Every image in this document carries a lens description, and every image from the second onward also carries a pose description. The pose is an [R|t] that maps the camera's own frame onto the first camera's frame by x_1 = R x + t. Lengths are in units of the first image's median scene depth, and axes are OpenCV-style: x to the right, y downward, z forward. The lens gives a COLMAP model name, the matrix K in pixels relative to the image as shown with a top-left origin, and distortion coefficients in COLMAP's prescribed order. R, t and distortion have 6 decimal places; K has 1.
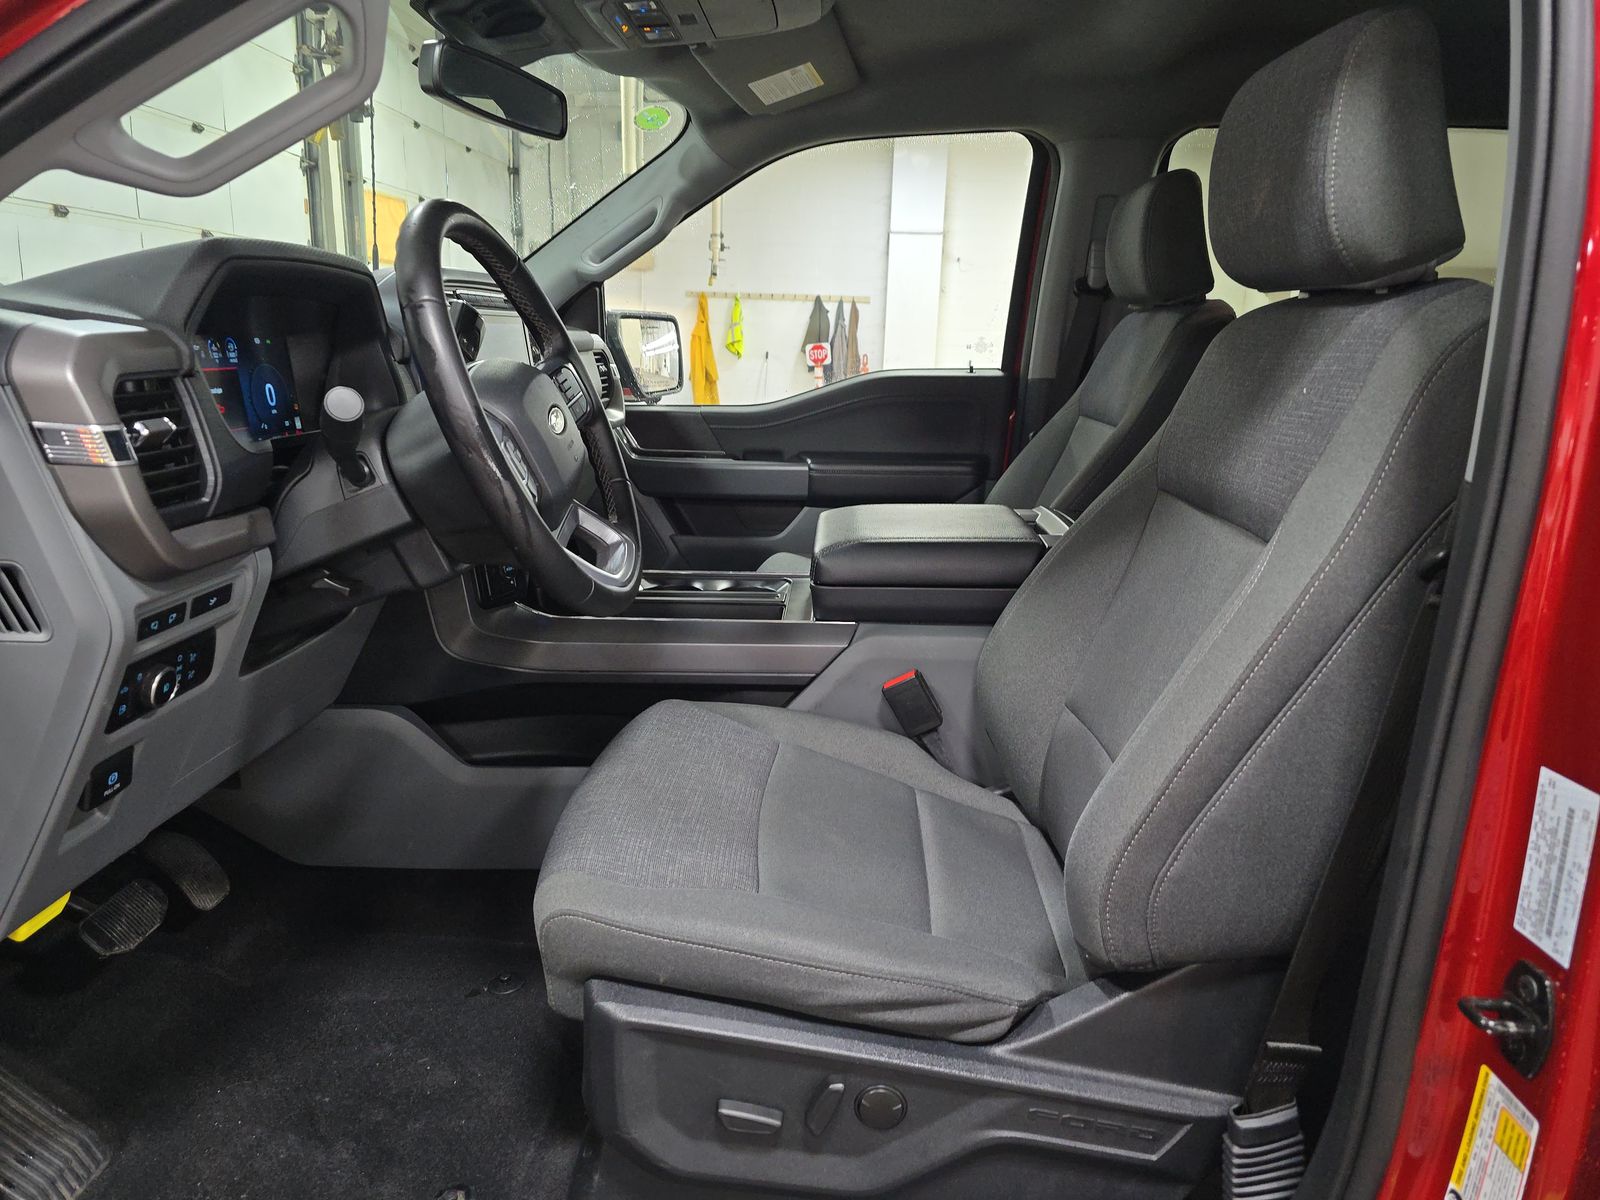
lens RADIAL K [[1088.6, 0, 800.0], [0, 1088.6, 600.0], [0, 0, 1]] dist [0.077346, -0.101399]
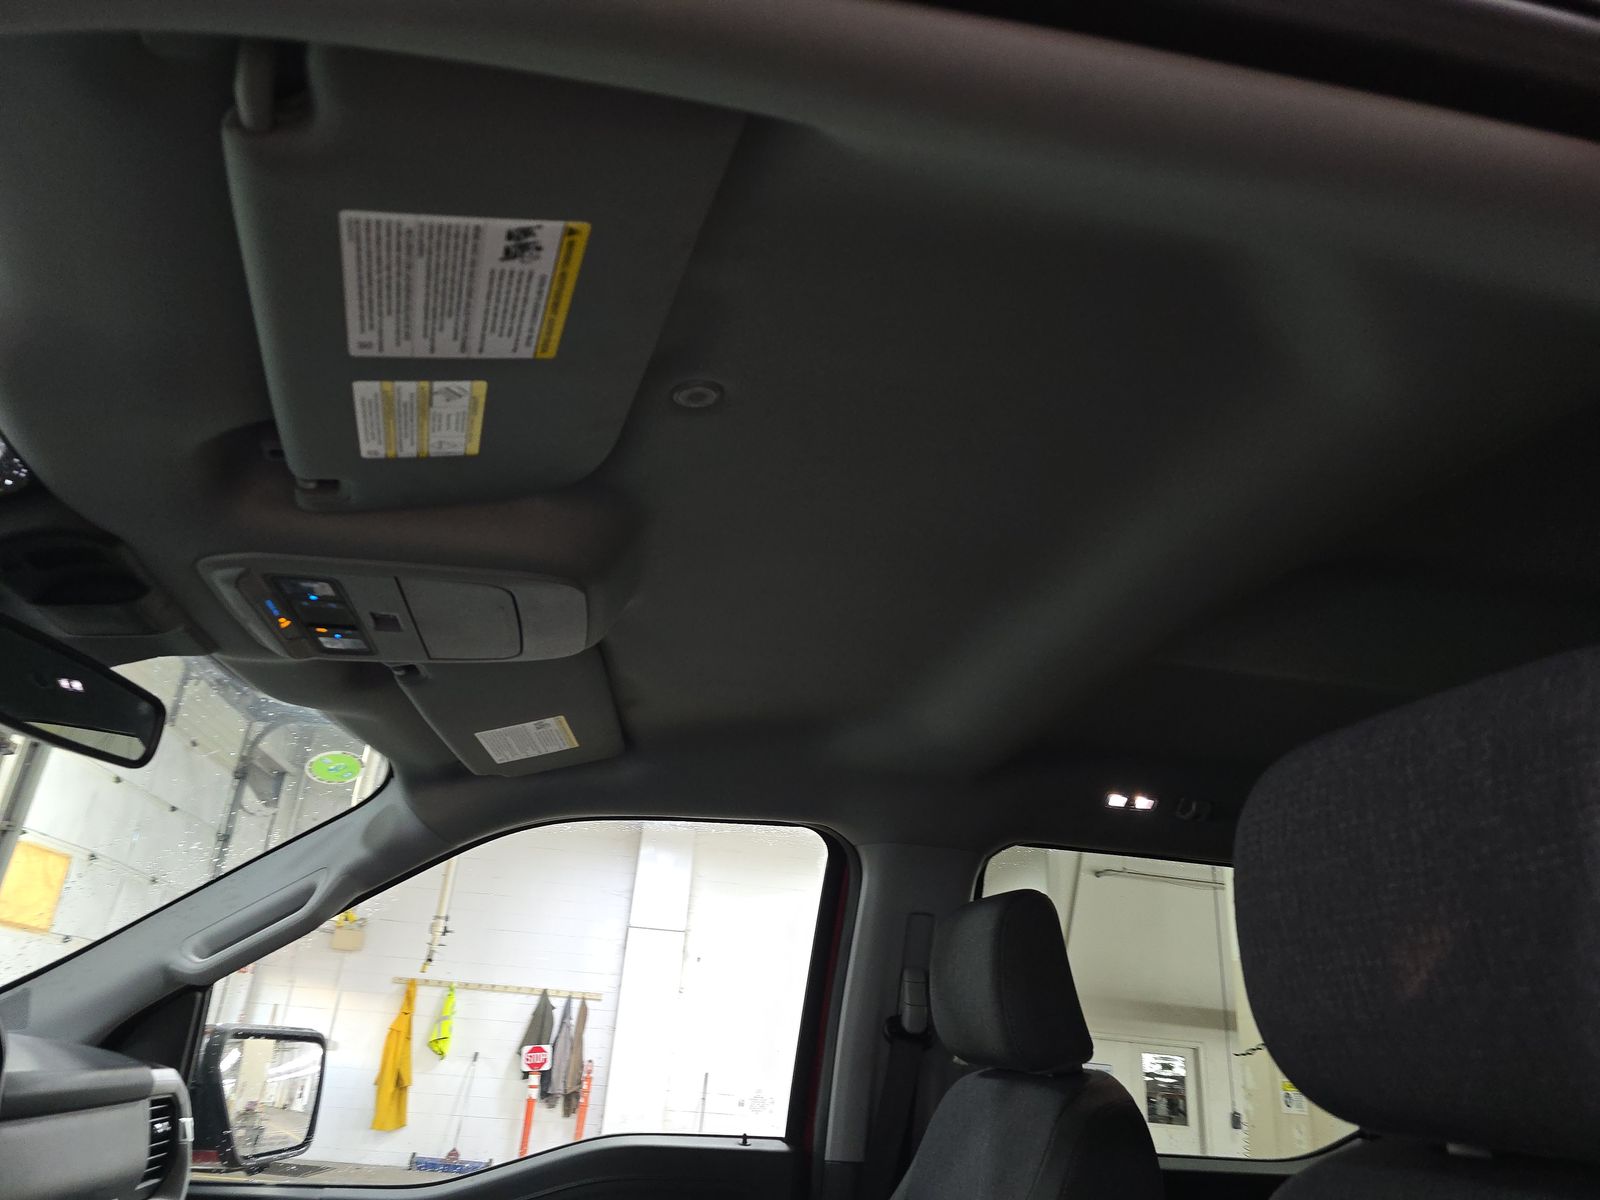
lens RADIAL K [[1088.6, 0, 800.0], [0, 1088.6, 600.0], [0, 0, 1]] dist [0.077346, -0.101399]
pose [[0.972026, 0.128964, 0.196301, 0.008284], [0.007593, 0.818081, -0.575053, -0.096940], [-0.234751, 0.560457, 0.794217, 0.263607]]
